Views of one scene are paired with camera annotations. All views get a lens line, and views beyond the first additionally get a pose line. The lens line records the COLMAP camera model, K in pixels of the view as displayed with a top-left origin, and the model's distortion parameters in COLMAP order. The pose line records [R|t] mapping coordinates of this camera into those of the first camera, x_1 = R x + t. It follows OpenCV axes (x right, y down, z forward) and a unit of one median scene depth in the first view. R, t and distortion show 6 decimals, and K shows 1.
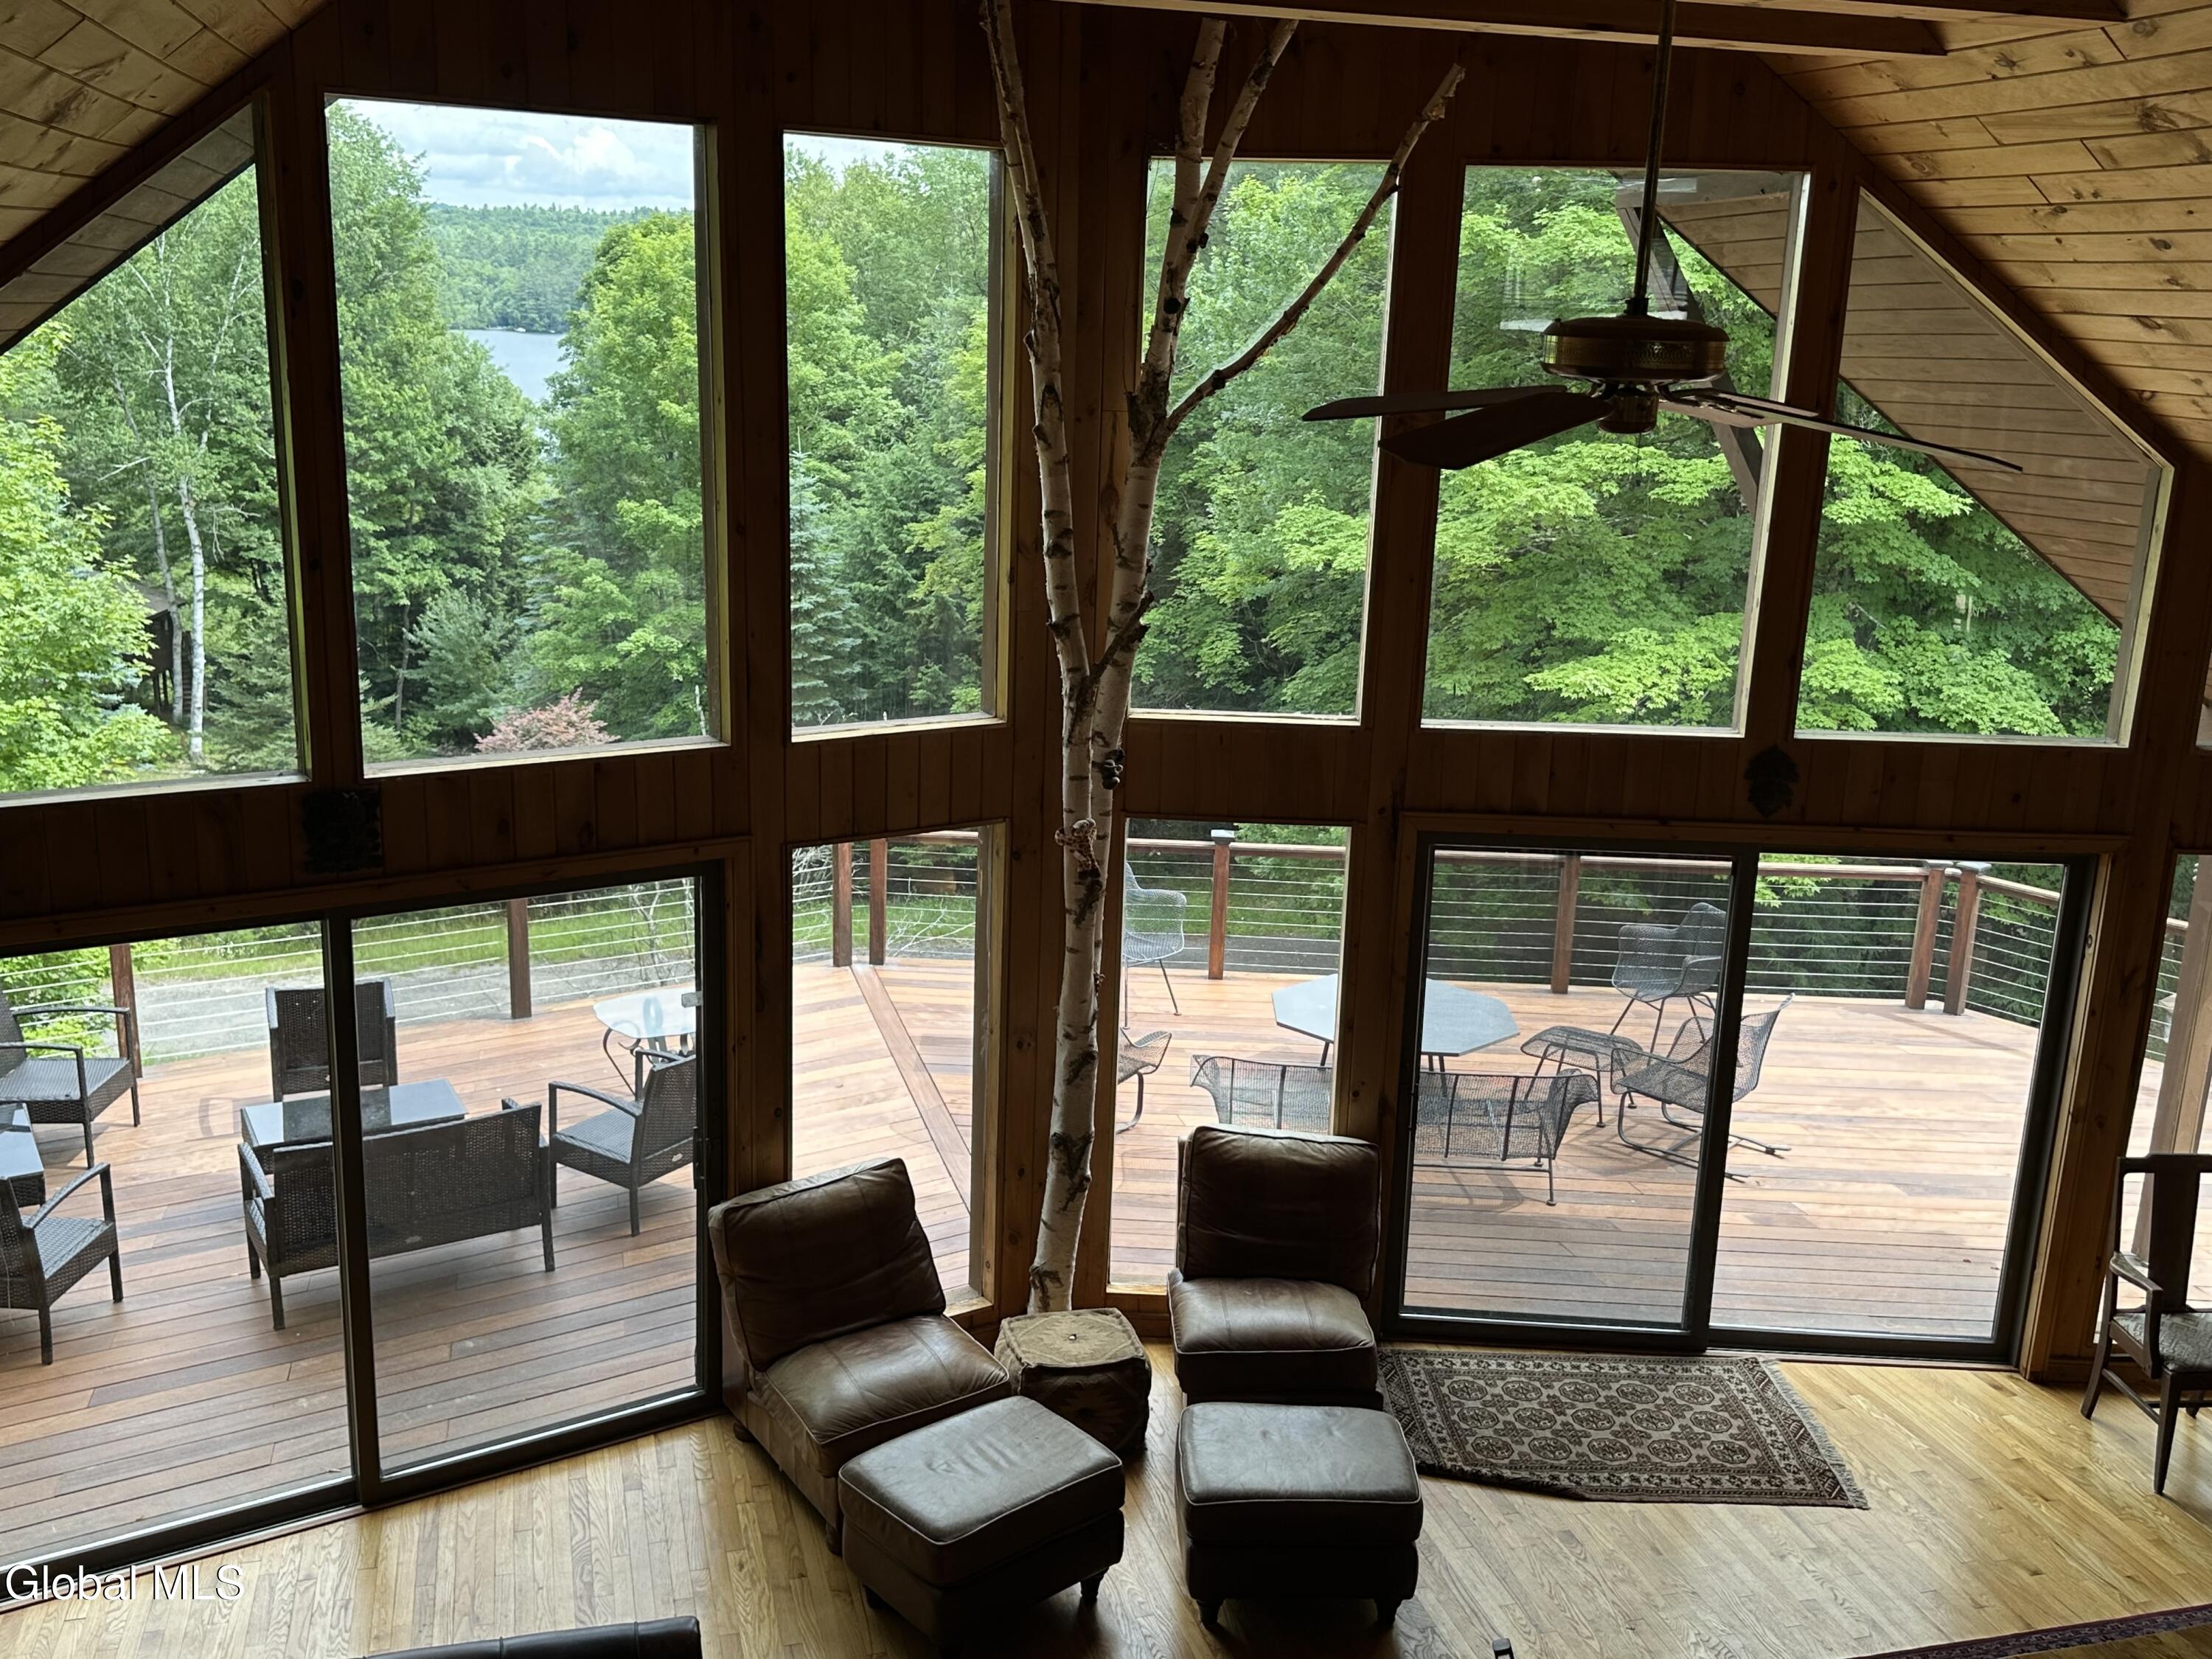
lens RADIAL K [[2060.3, 0, 1110.8], [0, 2060.3, 803.2], [0, 0, 1]] dist [0.161636, -0.244359]
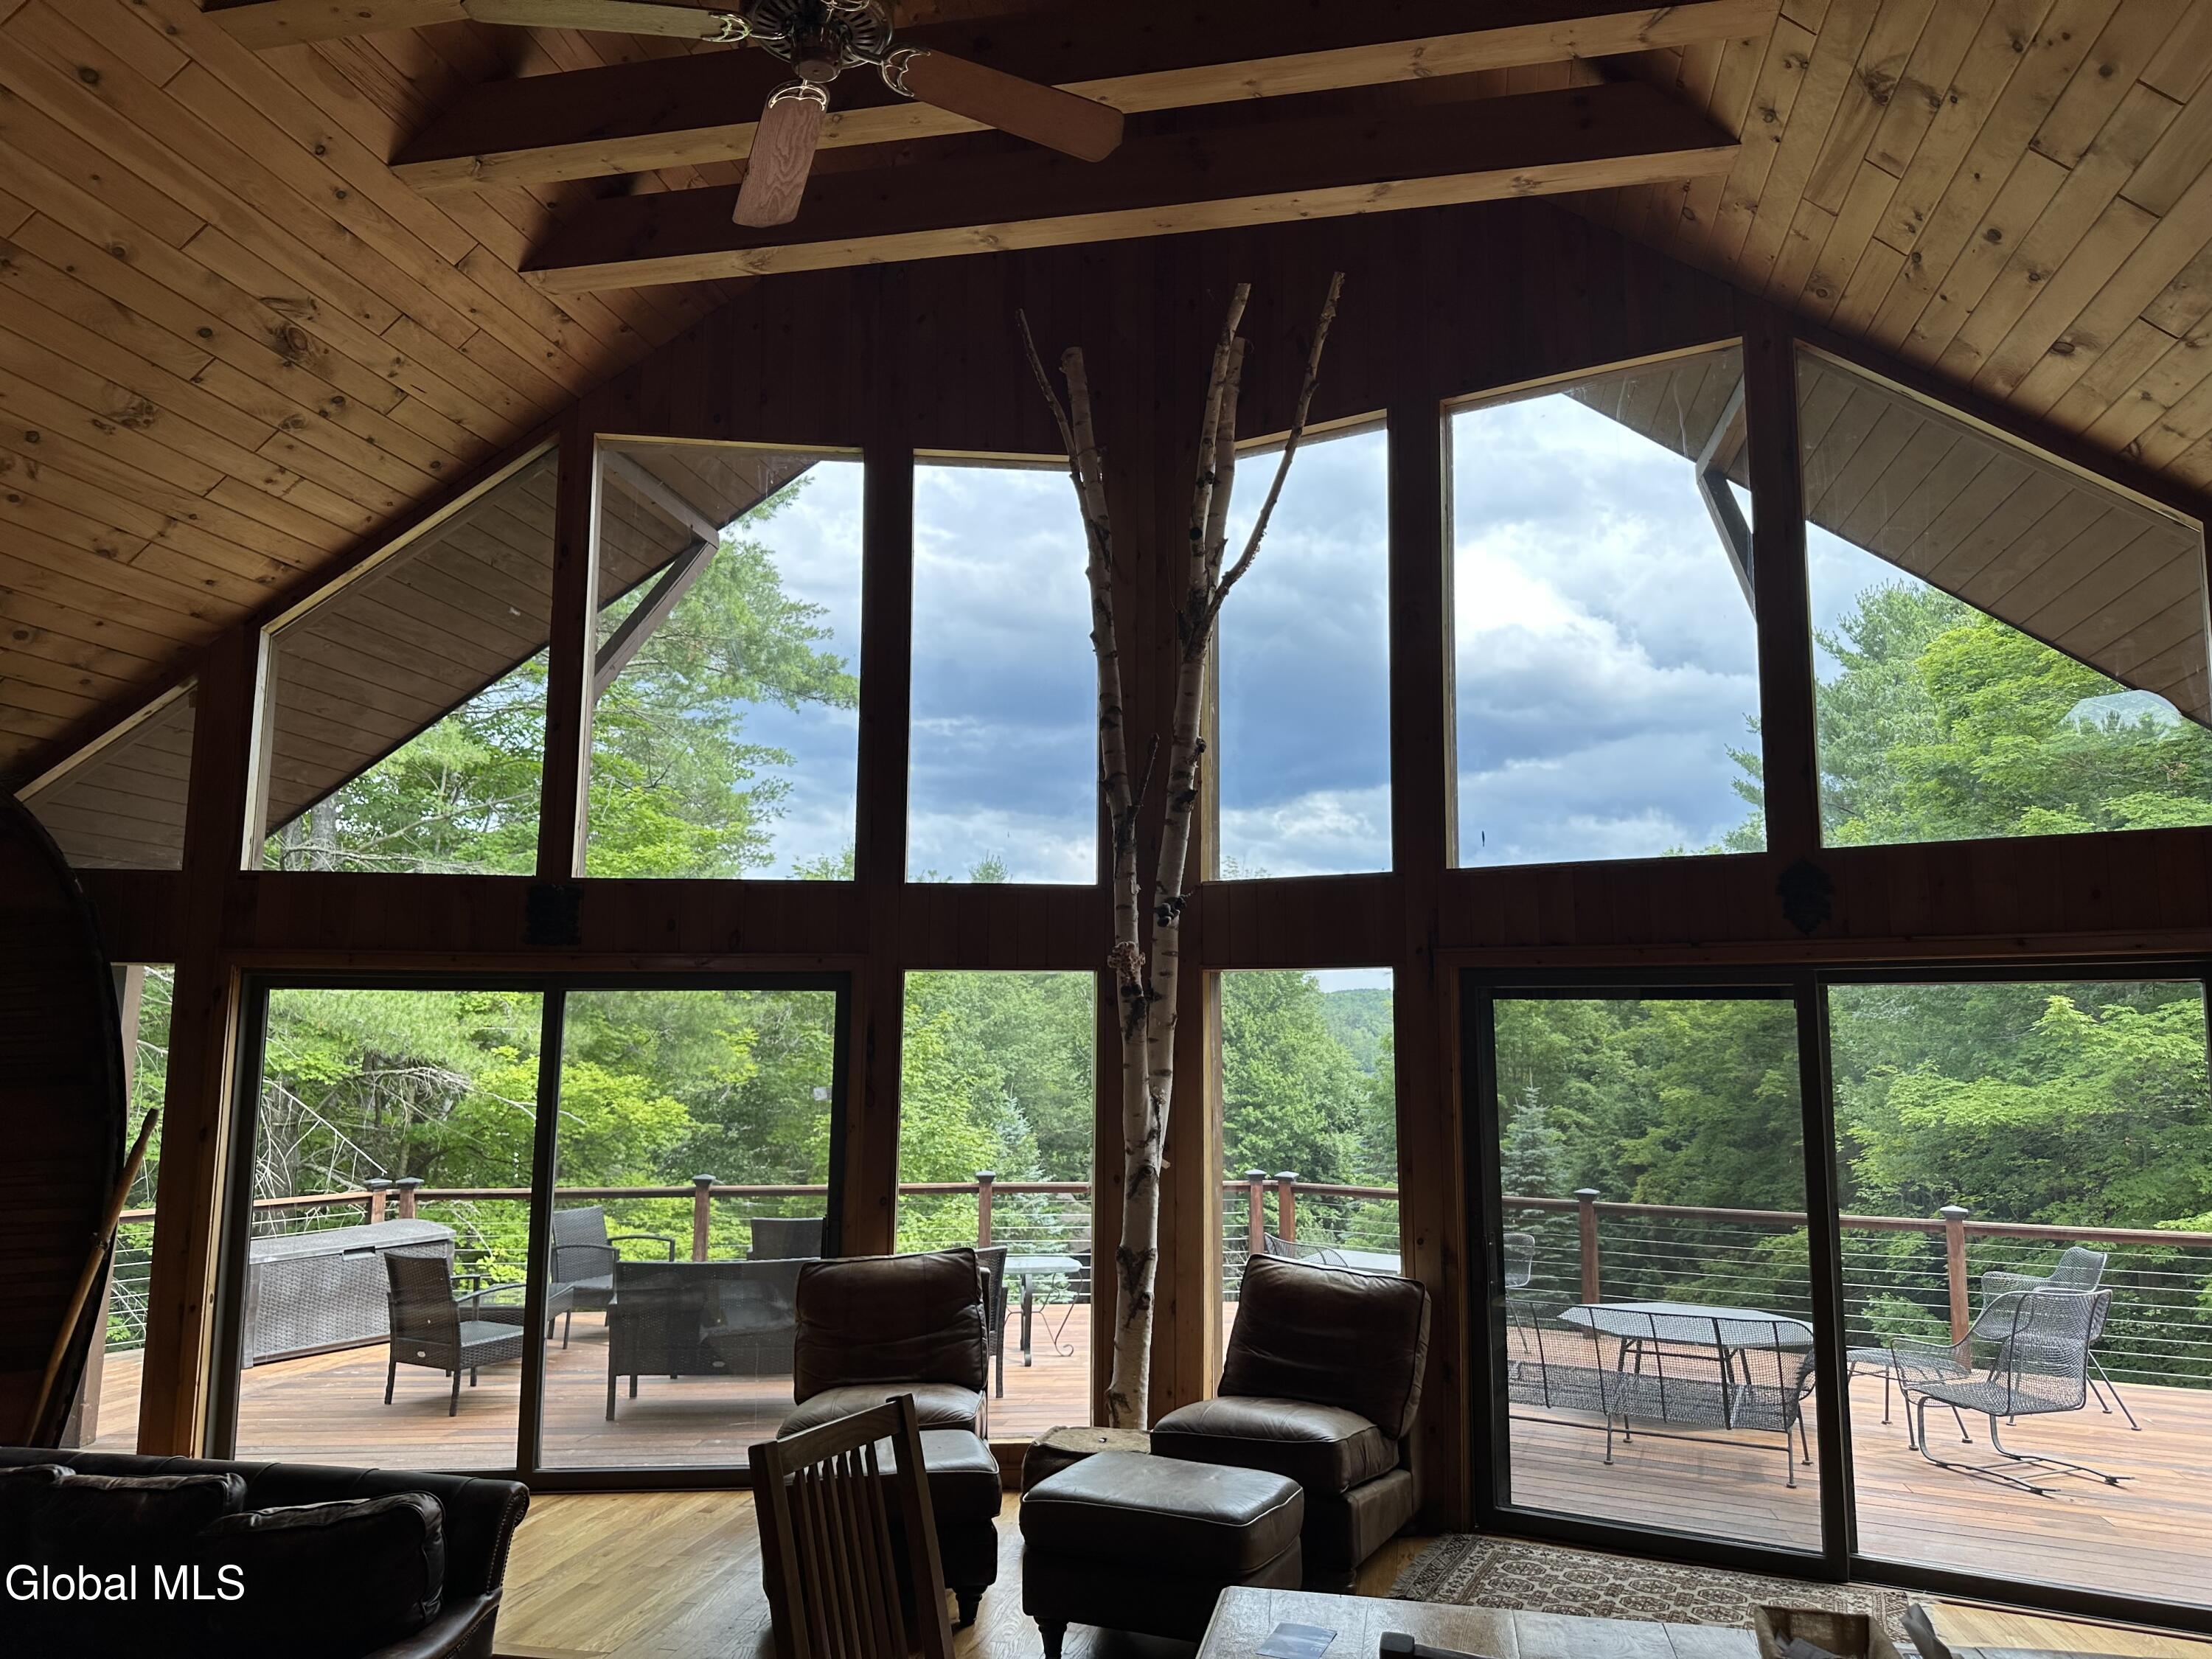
lens RADIAL K [[1550.8, 0, 1106.0], [0, 1550.8, 829.5], [0, 0, 1]] dist [0.005080, -0.001025]
pose [[0.878523, -0.096646, -0.467822, 0.123975], [-0.092527, 0.926348, -0.365128, 0.085077], [0.468654, 0.364059, 0.804875, 0.086463]]
